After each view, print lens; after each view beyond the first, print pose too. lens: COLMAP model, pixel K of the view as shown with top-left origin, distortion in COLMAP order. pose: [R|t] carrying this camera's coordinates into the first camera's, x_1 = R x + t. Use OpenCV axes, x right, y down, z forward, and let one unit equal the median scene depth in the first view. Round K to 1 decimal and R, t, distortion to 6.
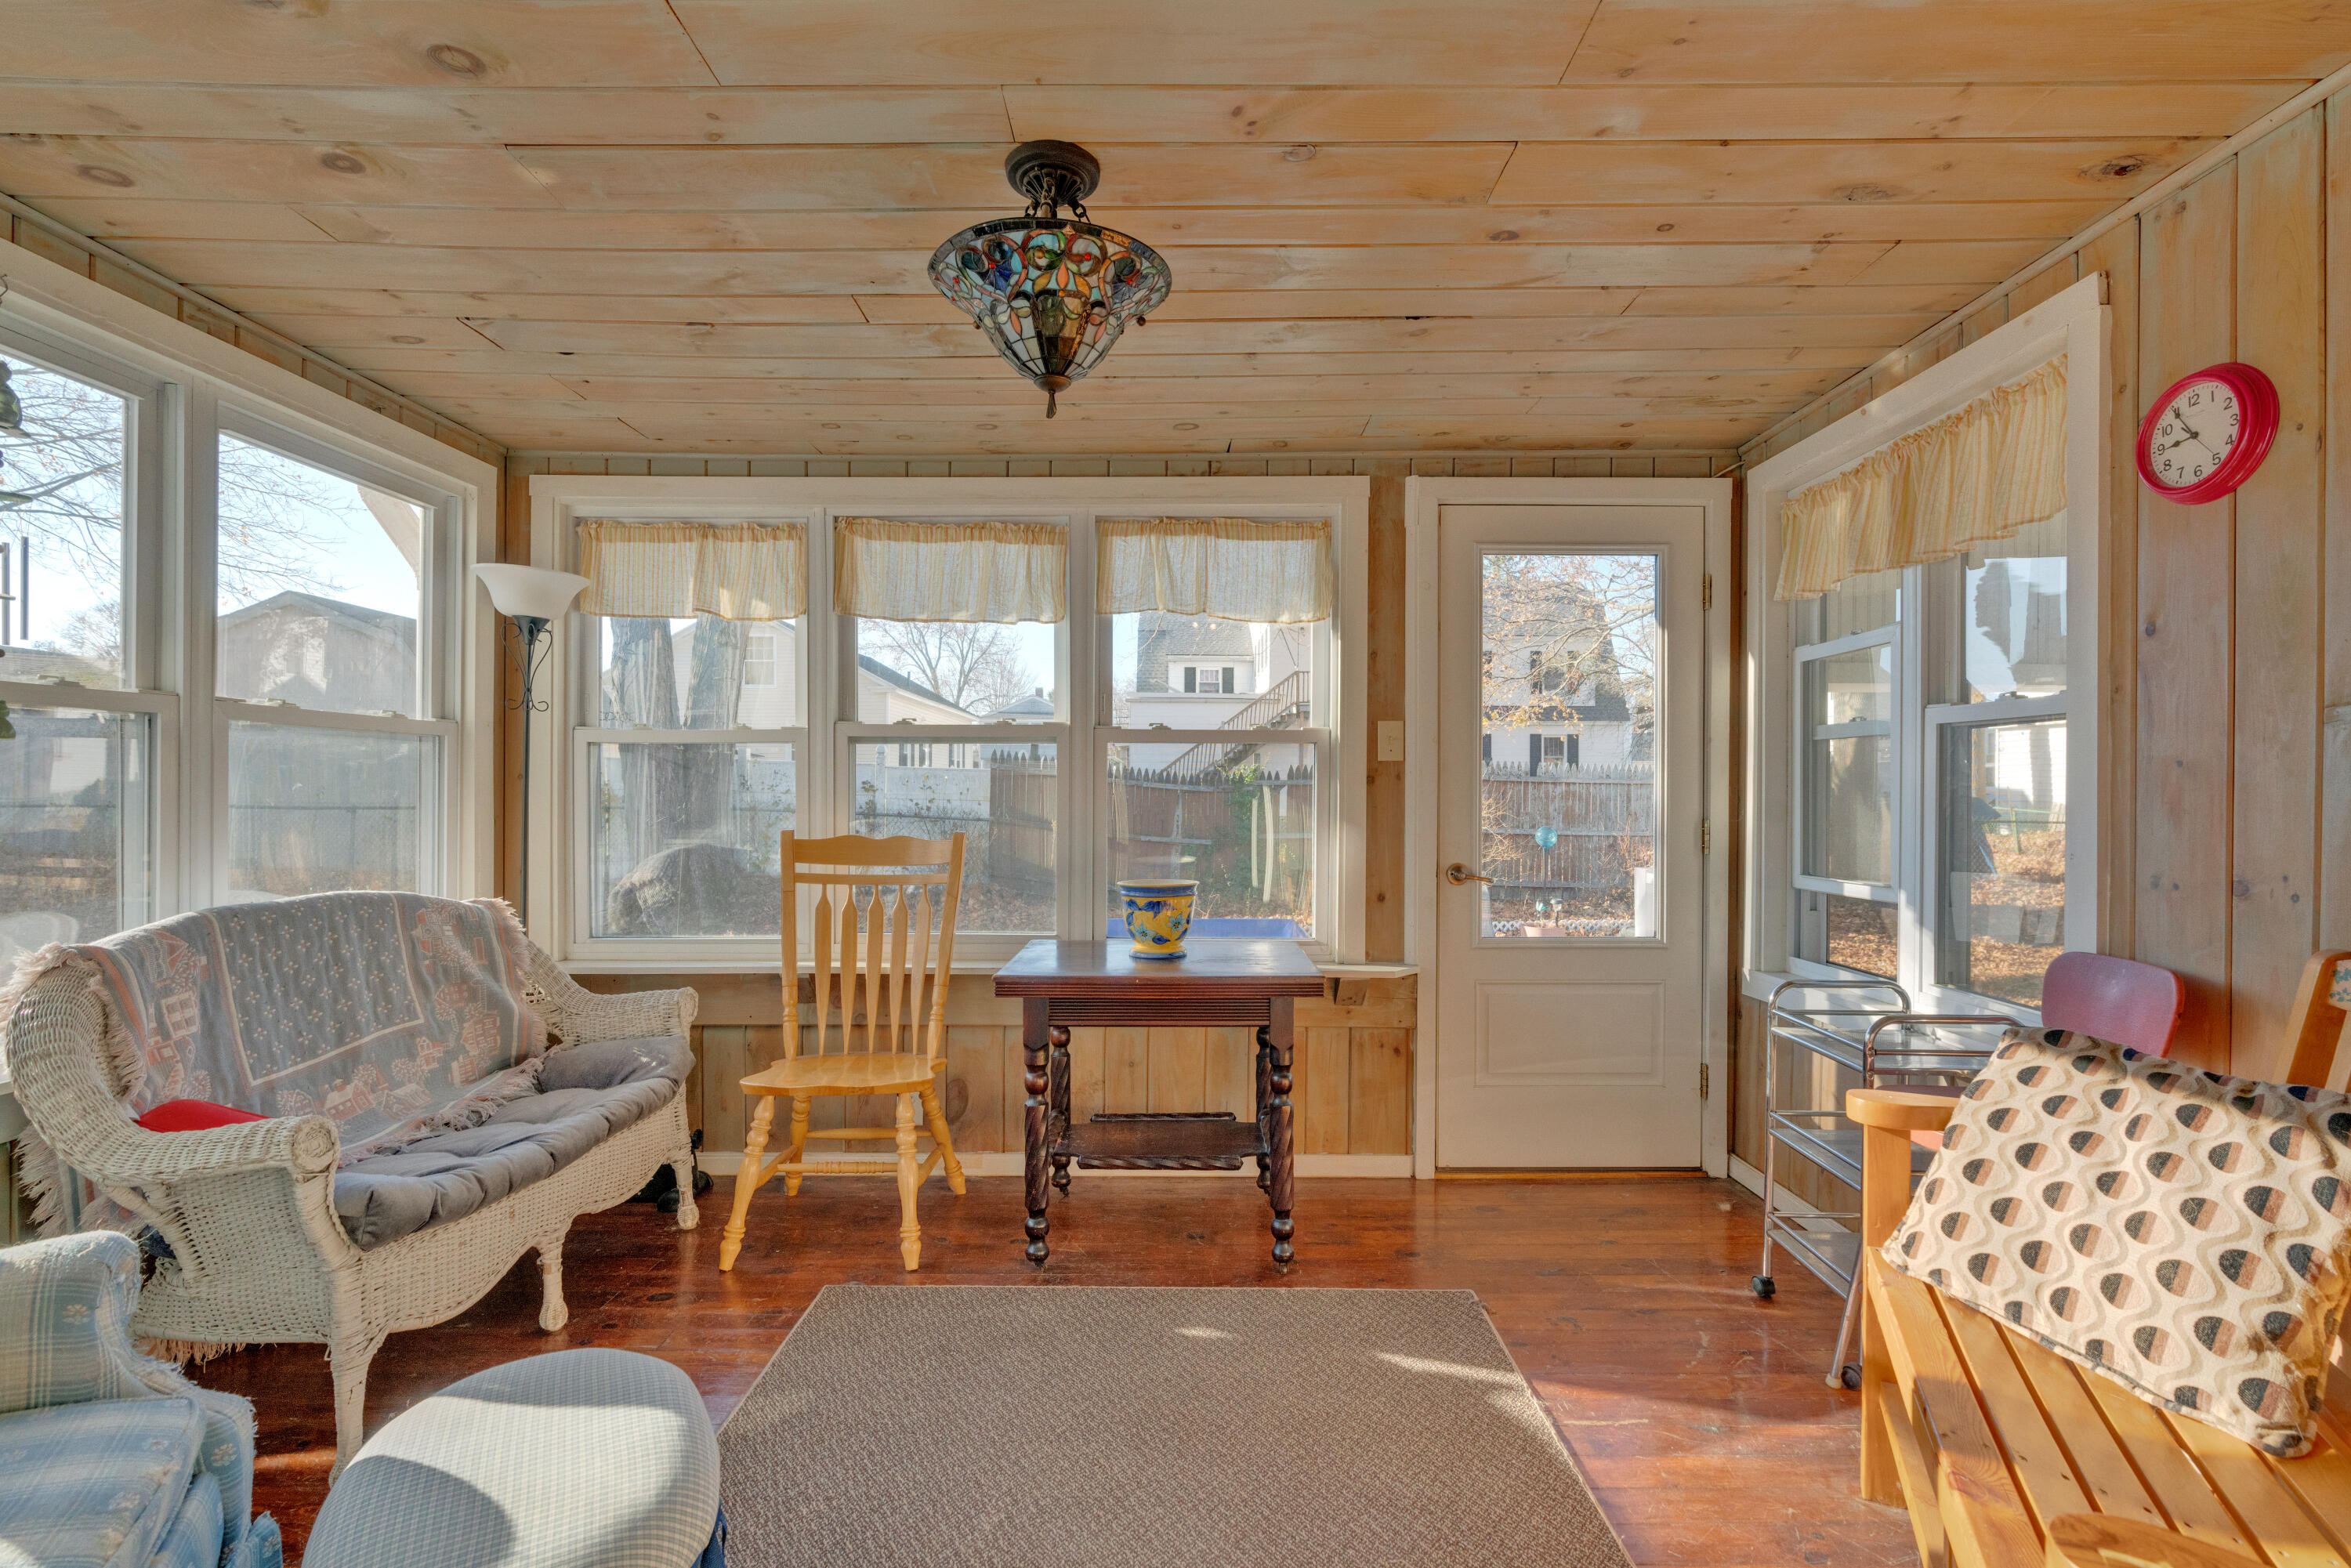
lens RADIAL K [[1066.2, 0, 1176.0], [0, 1066.2, 791.1], [0, 0, 1]] dist [-0.004605, 0.001883]
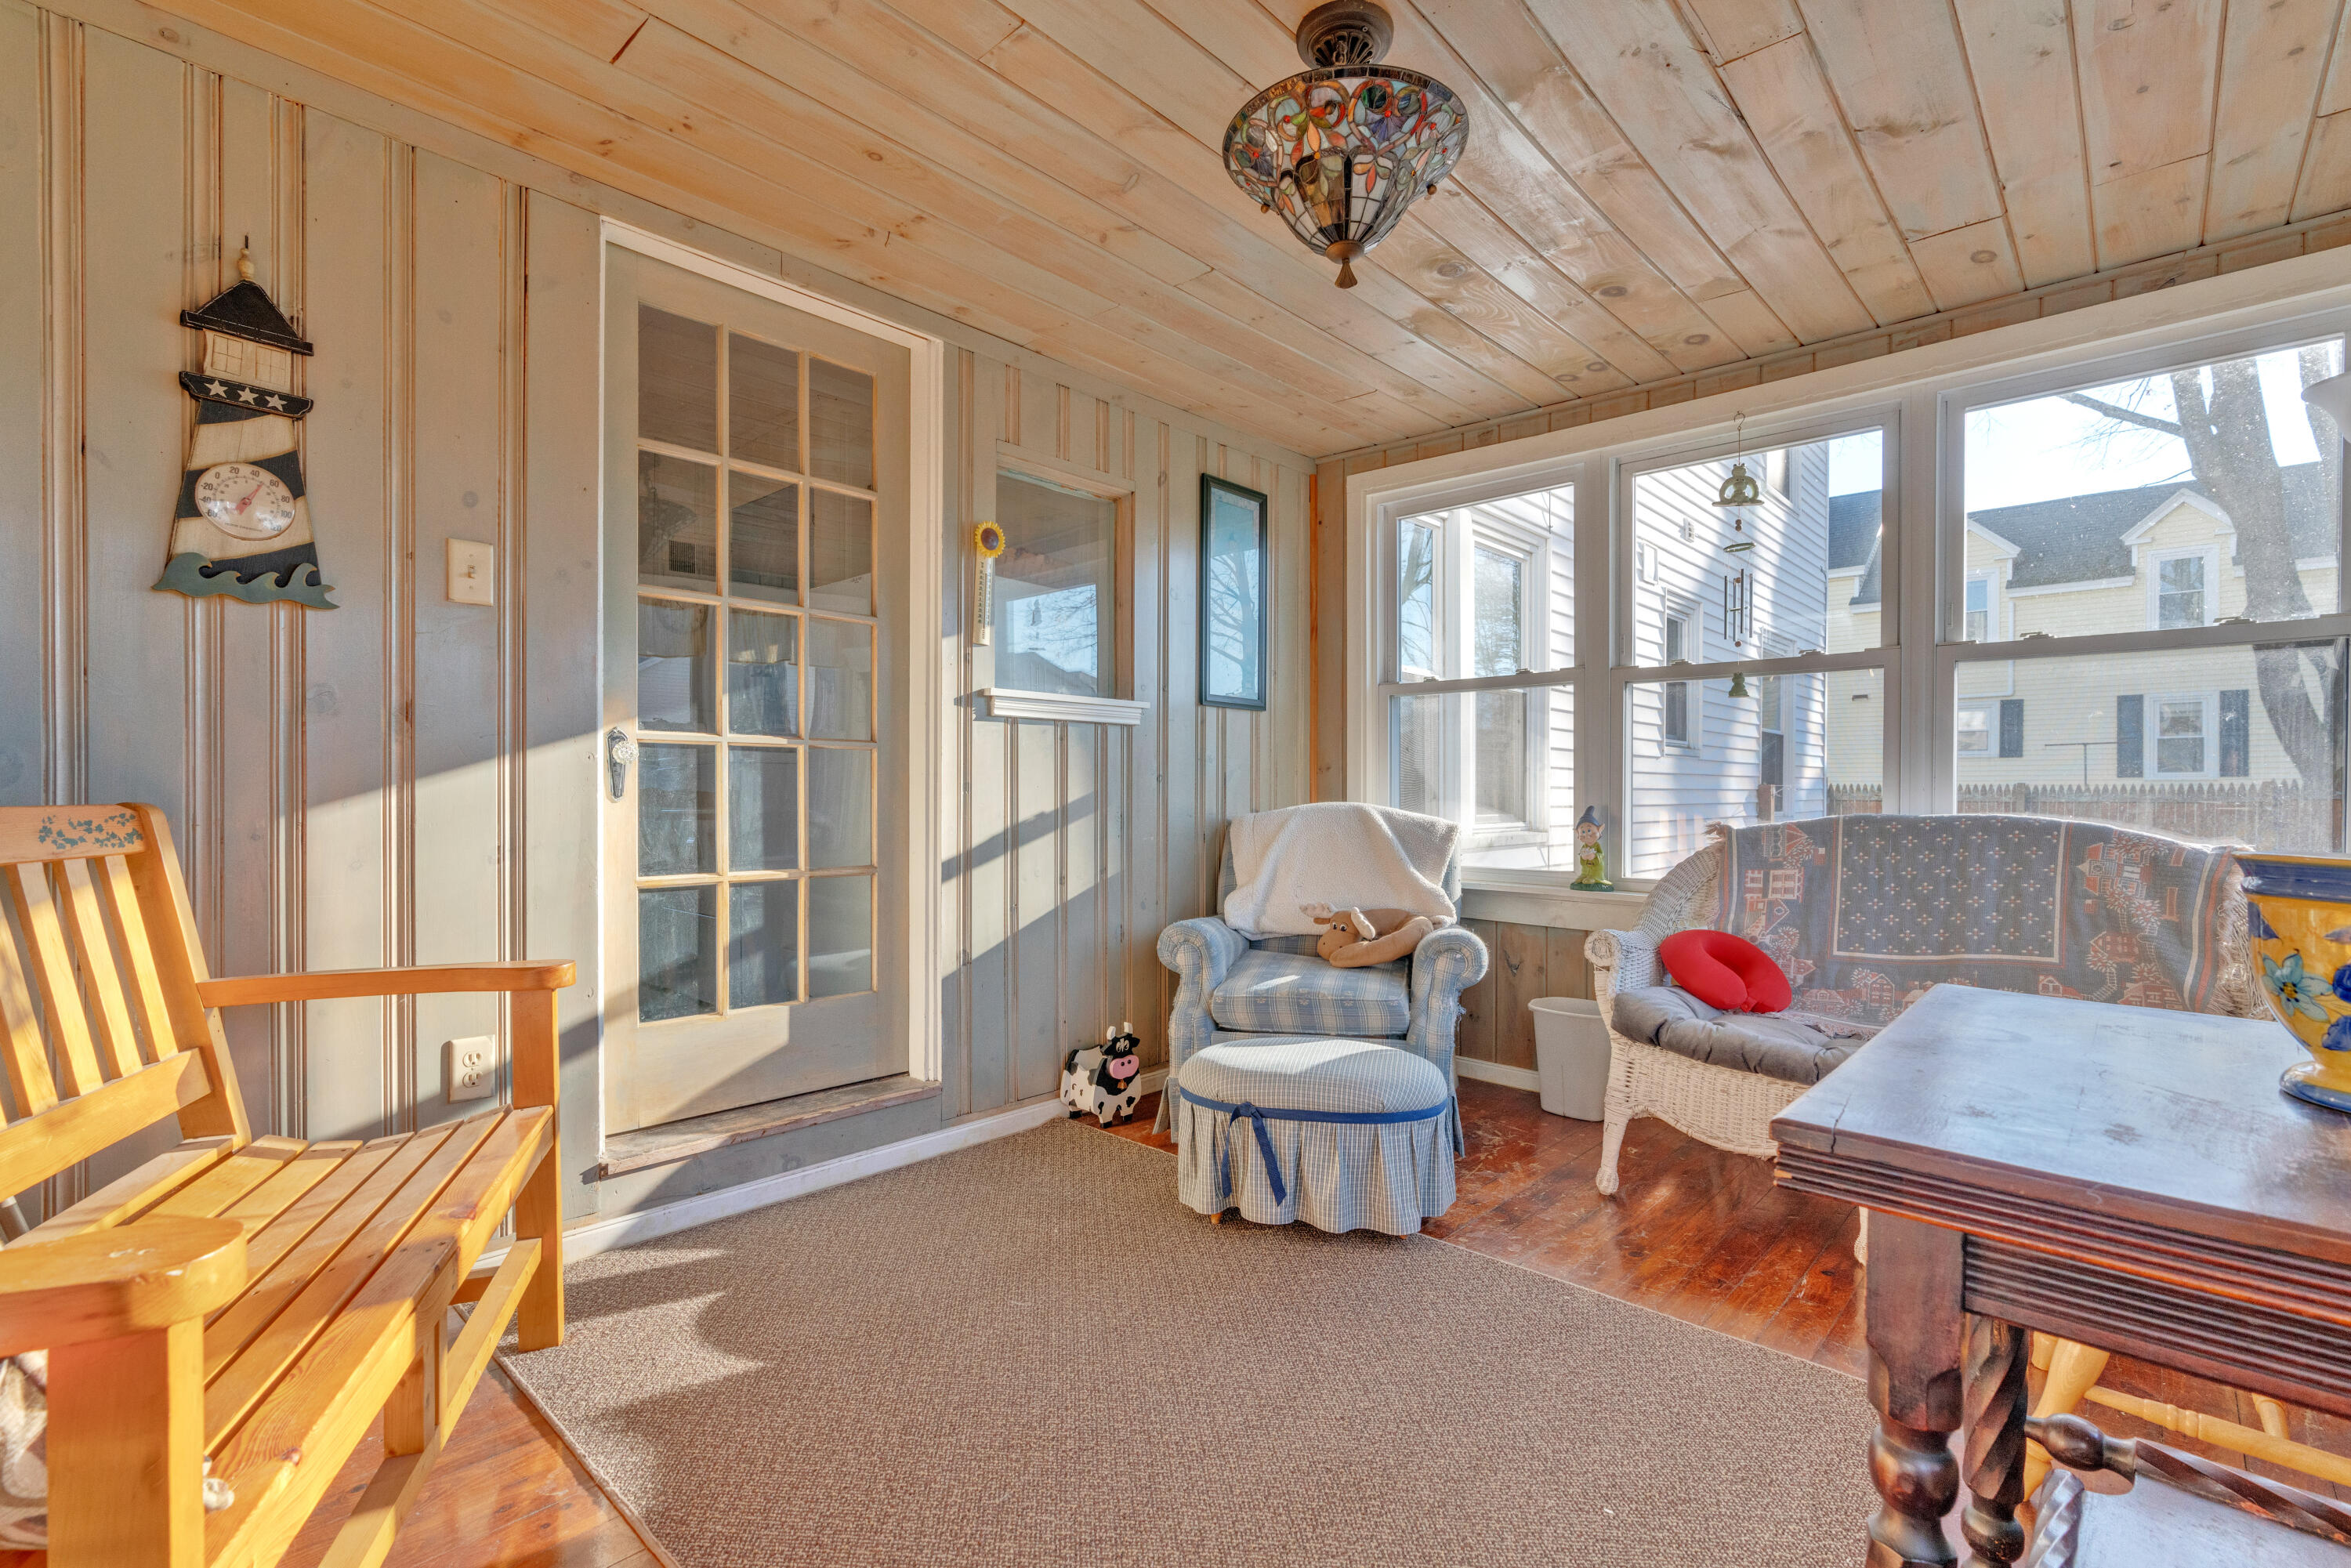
lens RADIAL K [[1066.2, 0, 1177.3], [0, 1066.2, 791.4], [0, 0, 1]] dist [-0.004605, 0.001883]
pose [[-0.674144, -0.003887, -0.738590, 0.551394], [-0.004730, 0.999988, -0.000945, 0.082777], [0.738585, 0.002857, -0.674154, 1.189732]]
